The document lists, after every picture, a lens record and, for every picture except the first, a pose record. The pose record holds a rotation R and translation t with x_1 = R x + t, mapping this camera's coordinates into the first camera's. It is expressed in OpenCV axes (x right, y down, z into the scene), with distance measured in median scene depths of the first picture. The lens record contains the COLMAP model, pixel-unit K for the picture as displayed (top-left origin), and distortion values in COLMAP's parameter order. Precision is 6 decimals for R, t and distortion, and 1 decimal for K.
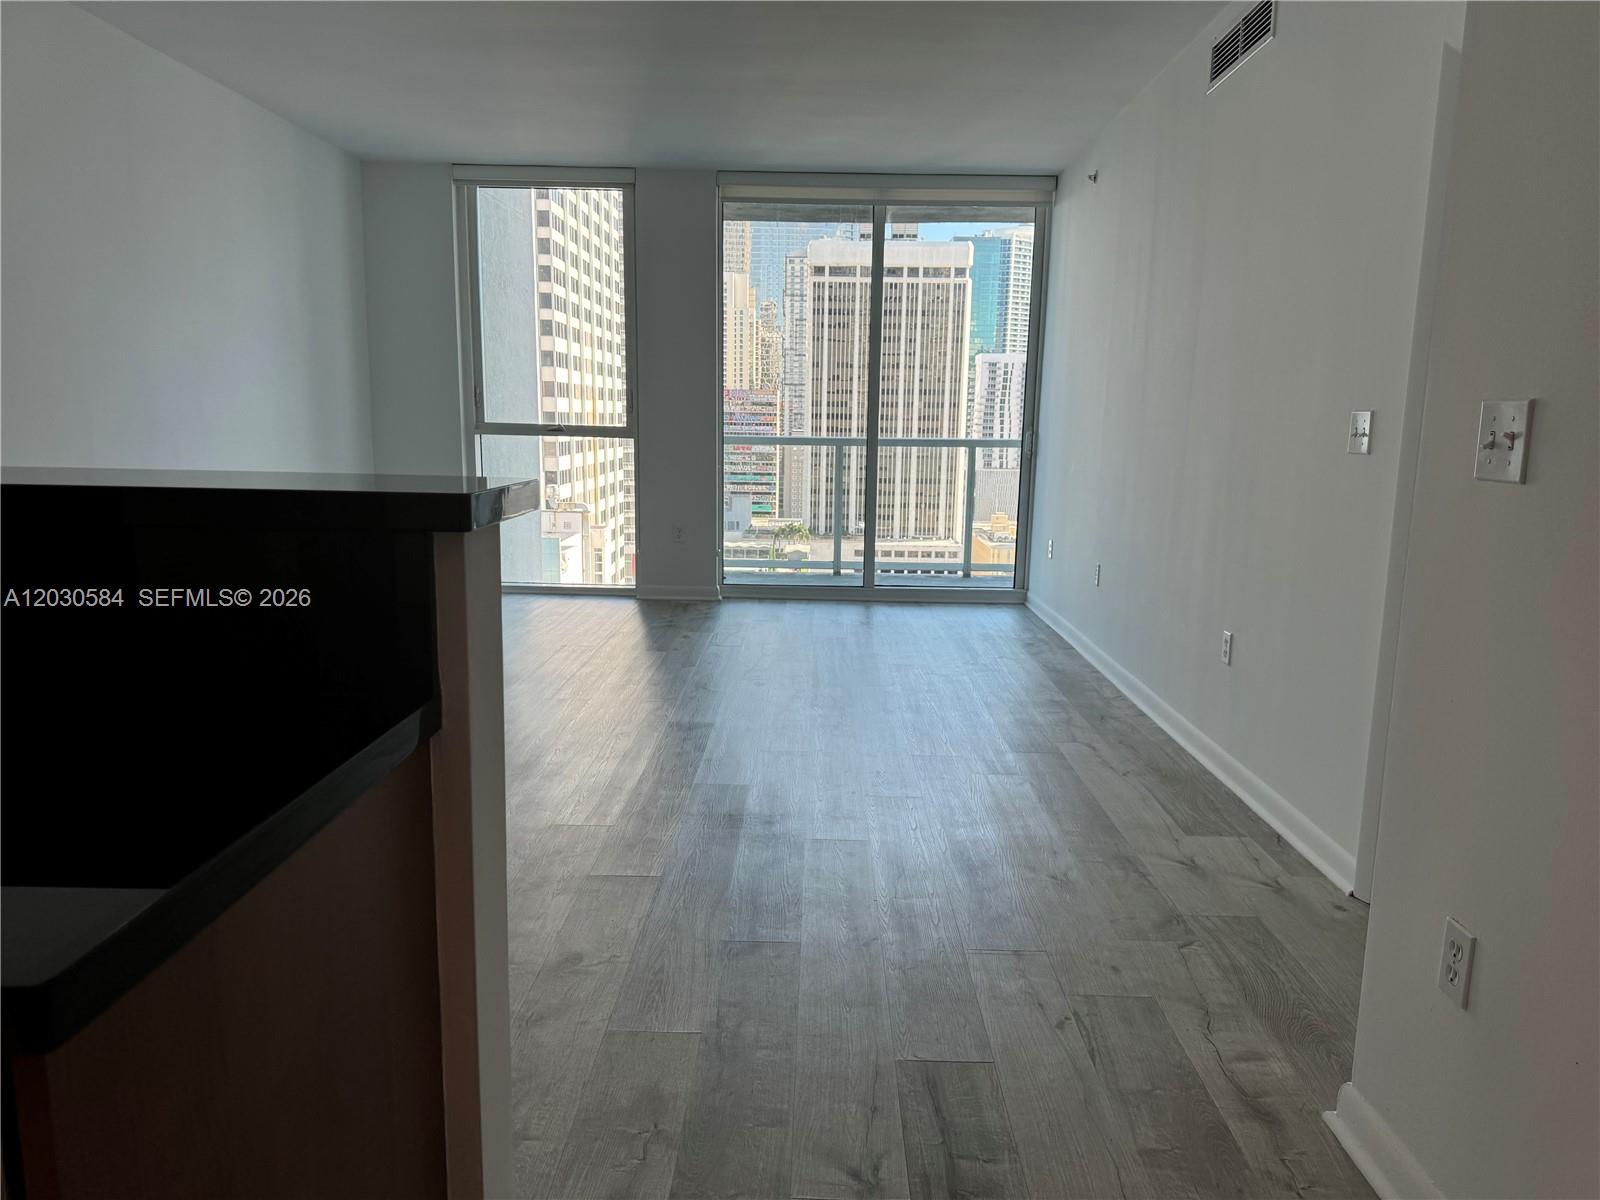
lens RADIAL K [[1116.6, 0, 807.2], [0, 1116.6, 604.5], [0, 0, 1]] dist [0.134780, -0.234336]
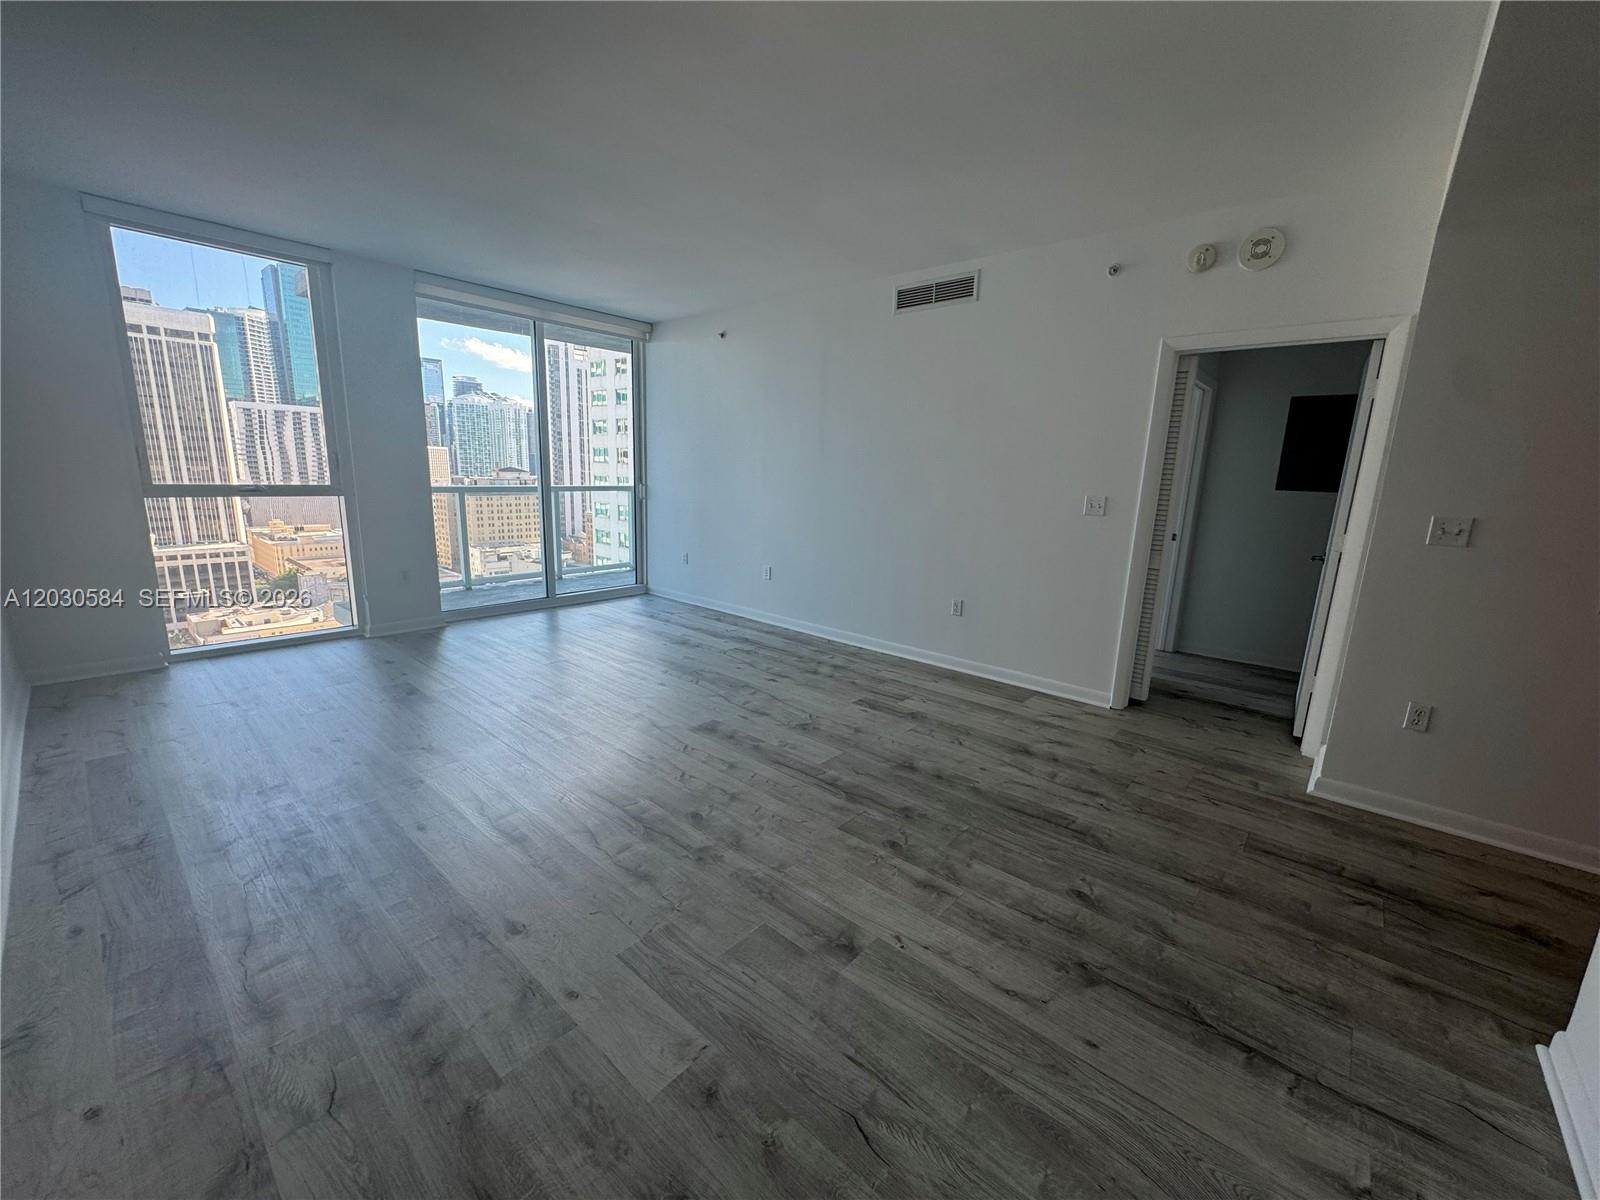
lens RADIAL K [[637.5, 0, 799.2], [0, 637.5, 598.4], [0, 0, 1]] dist [-0.002308, -0.000014]
pose [[0.650535, -0.148764, 0.744764, -0.636371], [0.105344, 0.988824, 0.105499, -0.123599], [-0.752135, 0.009826, 0.658936, 0.460054]]
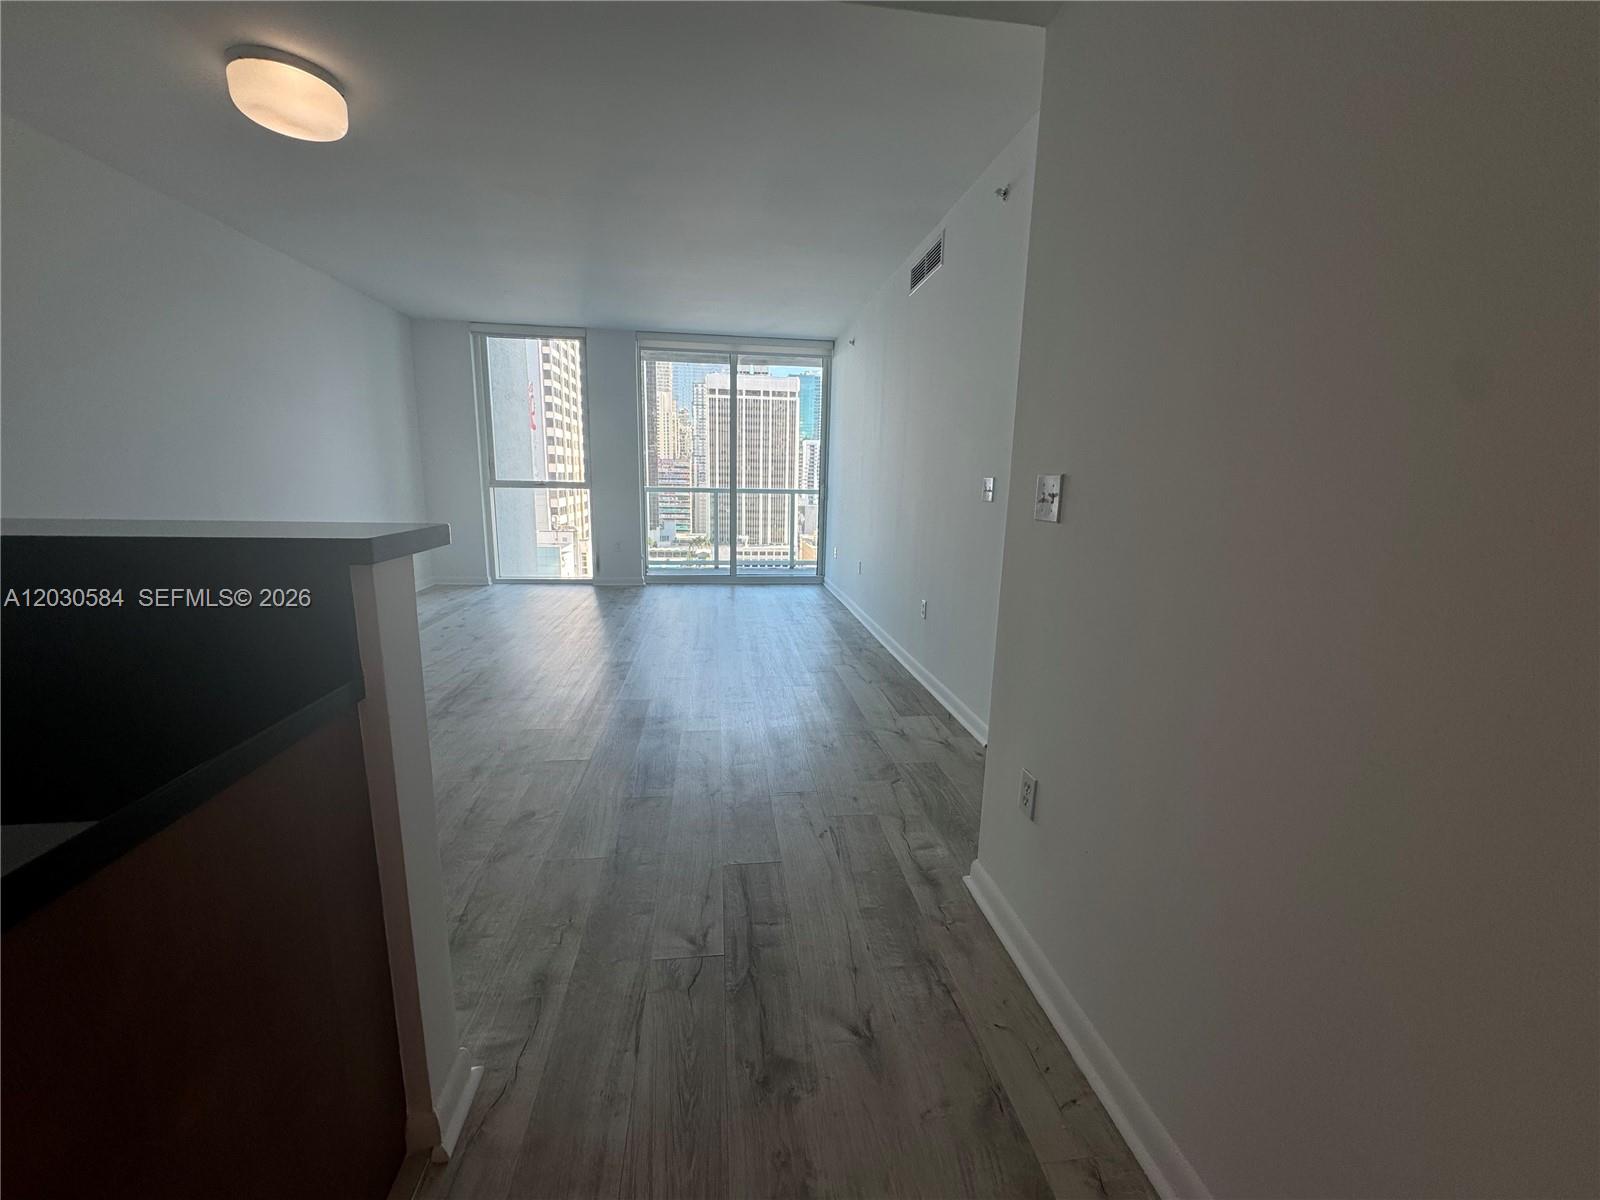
lens RADIAL K [[637.5, 0, 799.2], [0, 637.5, 598.4], [0, 0, 1]] dist [-0.002308, -0.000014]
pose [[0.990246, -0.023285, 0.137368, 0.037588], [0.019829, 0.999453, 0.026472, -0.009200], [-0.137909, -0.023490, 0.990166, 0.032072]]
